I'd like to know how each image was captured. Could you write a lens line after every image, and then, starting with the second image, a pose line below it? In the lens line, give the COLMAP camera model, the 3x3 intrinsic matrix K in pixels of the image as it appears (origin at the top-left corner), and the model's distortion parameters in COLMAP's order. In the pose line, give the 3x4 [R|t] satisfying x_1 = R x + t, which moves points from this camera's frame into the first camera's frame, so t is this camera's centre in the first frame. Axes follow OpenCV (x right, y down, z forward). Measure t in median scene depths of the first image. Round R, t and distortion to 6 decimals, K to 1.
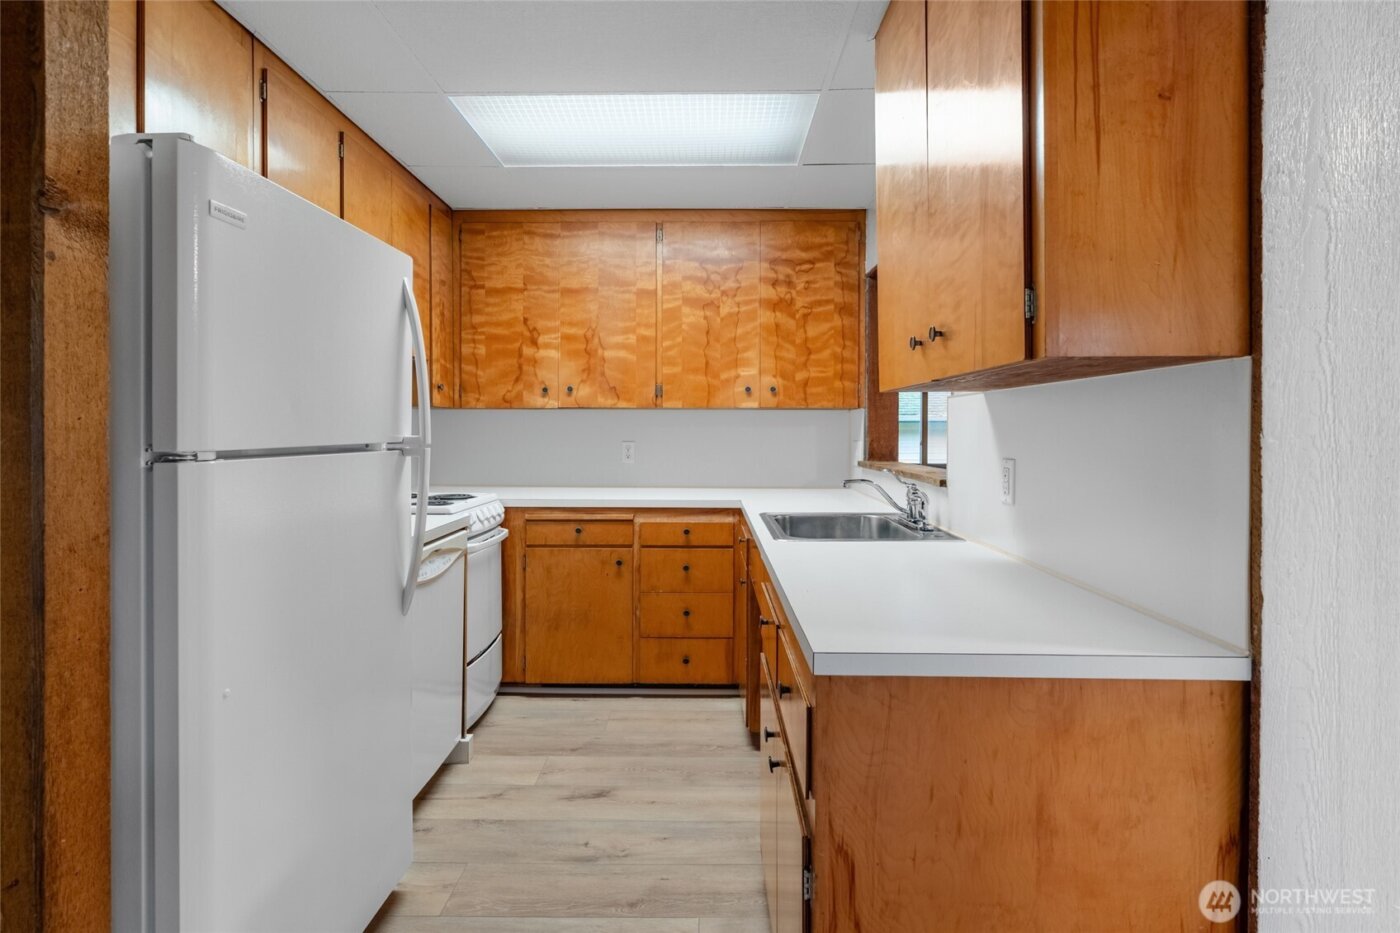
lens RADIAL K [[672.3, 0, 704.9], [0, 672.3, 437.1], [0, 0, 1]] dist [-0.006692, -0.000378]
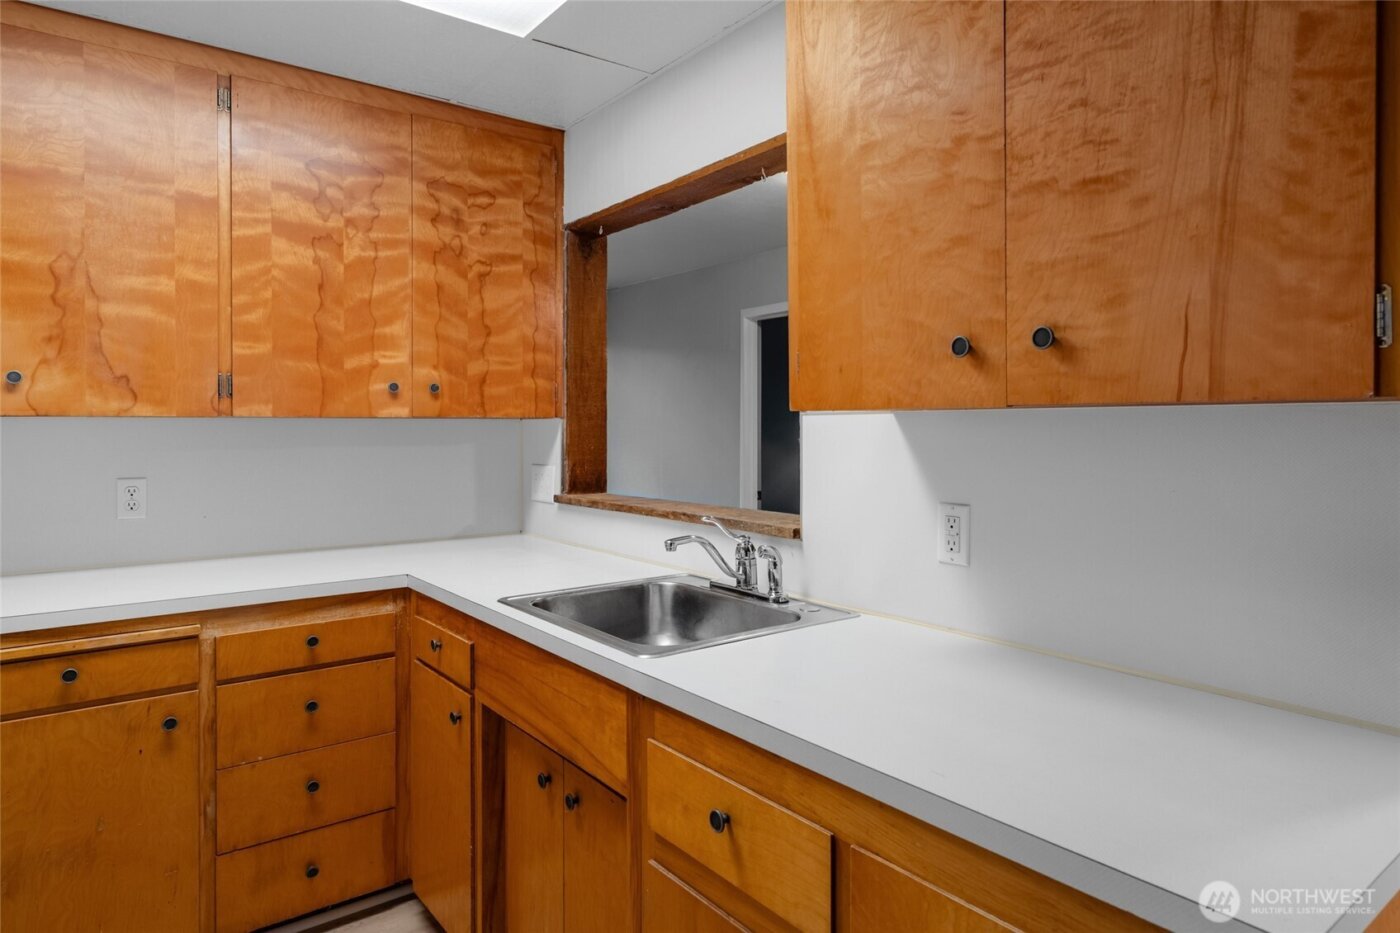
lens RADIAL K [[840.5, 0, 708.1], [0, 840.5, 437.2], [0, 0, 1]] dist [-0.005462, 0.002790]
pose [[0.786679, -0.012489, 0.617236, -0.181581], [0.011047, 0.999920, 0.006154, -0.027385], [-0.617263, 0.001977, 0.786754, 0.228533]]
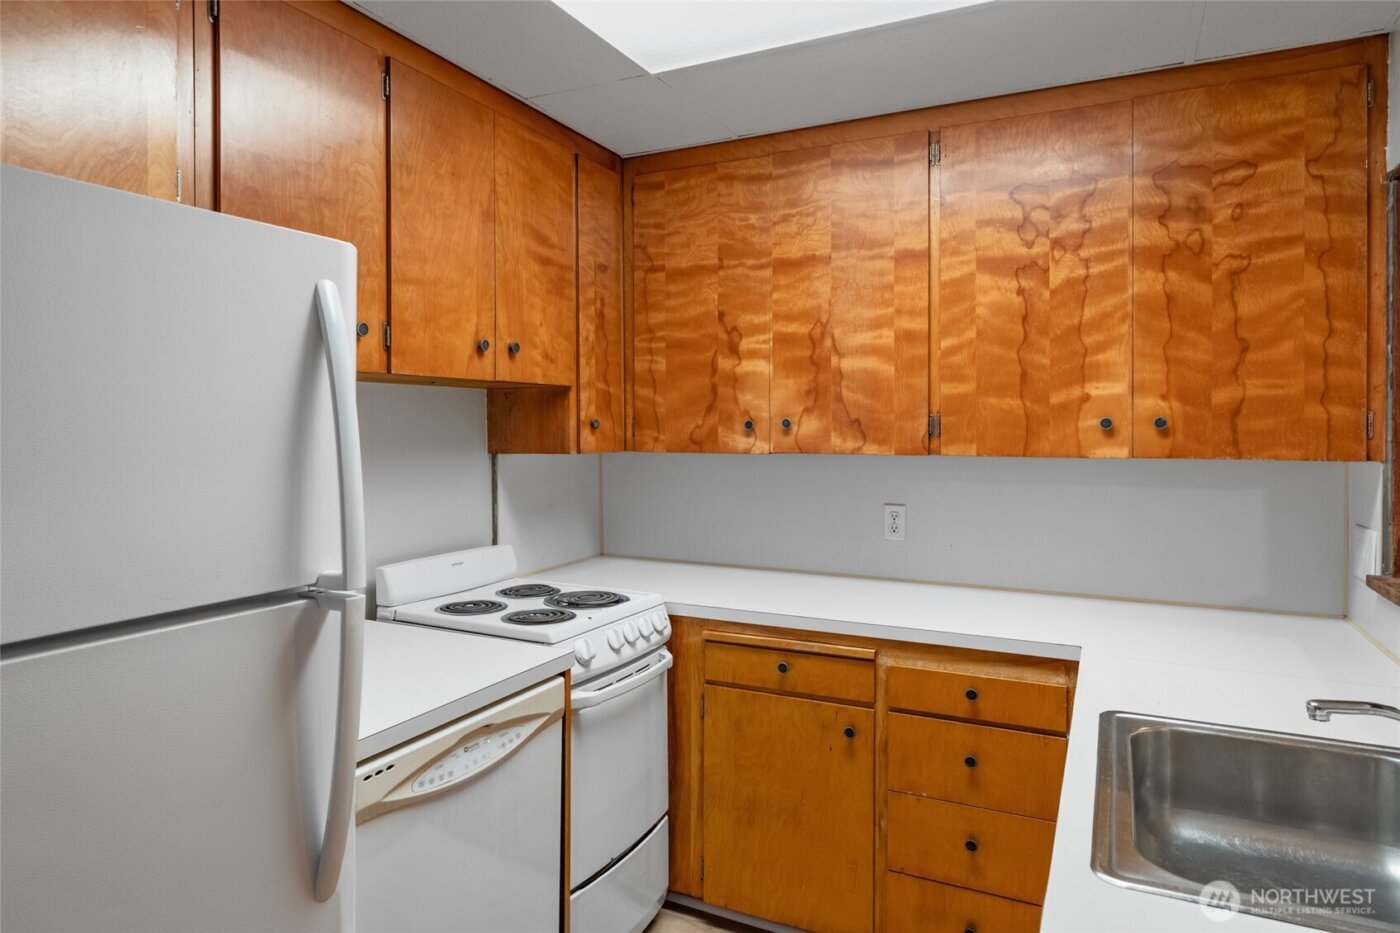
lens RADIAL K [[840.5, 0, 712.1], [0, 840.5, 429.3], [0, 0, 1]] dist [-0.005462, 0.002790]
pose [[0.901444, 0.000409, -0.432896, 0.070390], [-0.004235, 0.999960, -0.007874, -0.059989], [0.432876, 0.008931, 0.901409, 0.280166]]
